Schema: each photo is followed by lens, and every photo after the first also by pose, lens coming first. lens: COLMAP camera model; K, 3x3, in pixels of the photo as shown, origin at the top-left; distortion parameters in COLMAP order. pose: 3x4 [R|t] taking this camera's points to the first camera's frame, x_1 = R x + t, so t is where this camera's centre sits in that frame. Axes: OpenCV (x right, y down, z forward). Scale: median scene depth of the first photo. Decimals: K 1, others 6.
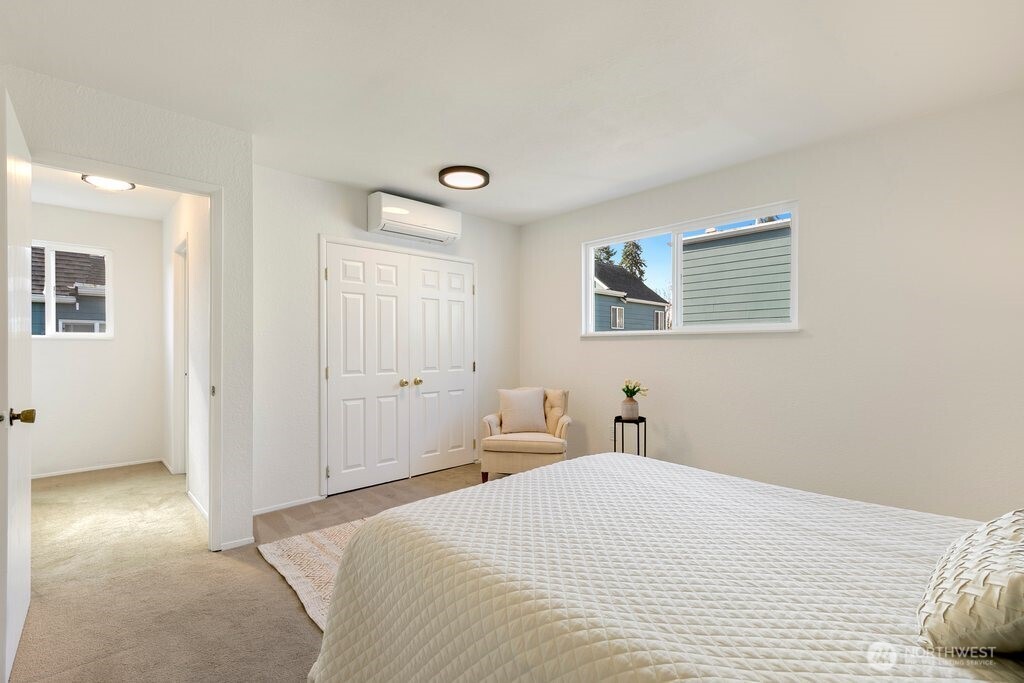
lens RADIAL K [[460.0, 0, 512.0], [0, 460.0, 347.5], [0, 0, 1]] dist [0.008470, -0.000258]
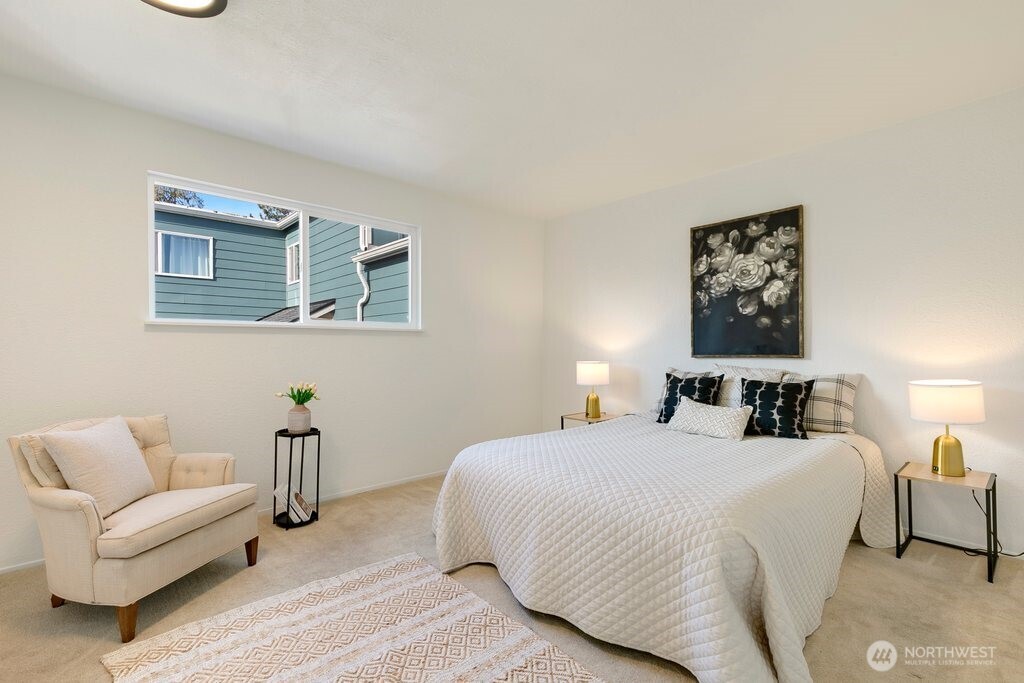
lens RADIAL K [[460.0, 0, 512.0], [0, 460.0, 347.5], [0, 0, 1]] dist [0.008470, -0.000258]
pose [[-0.000039, 0.007249, 0.999974, -0.556187], [-0.002894, 0.999970, -0.007250, 0.012374], [-0.999996, -0.002894, -0.000018, 0.628660]]
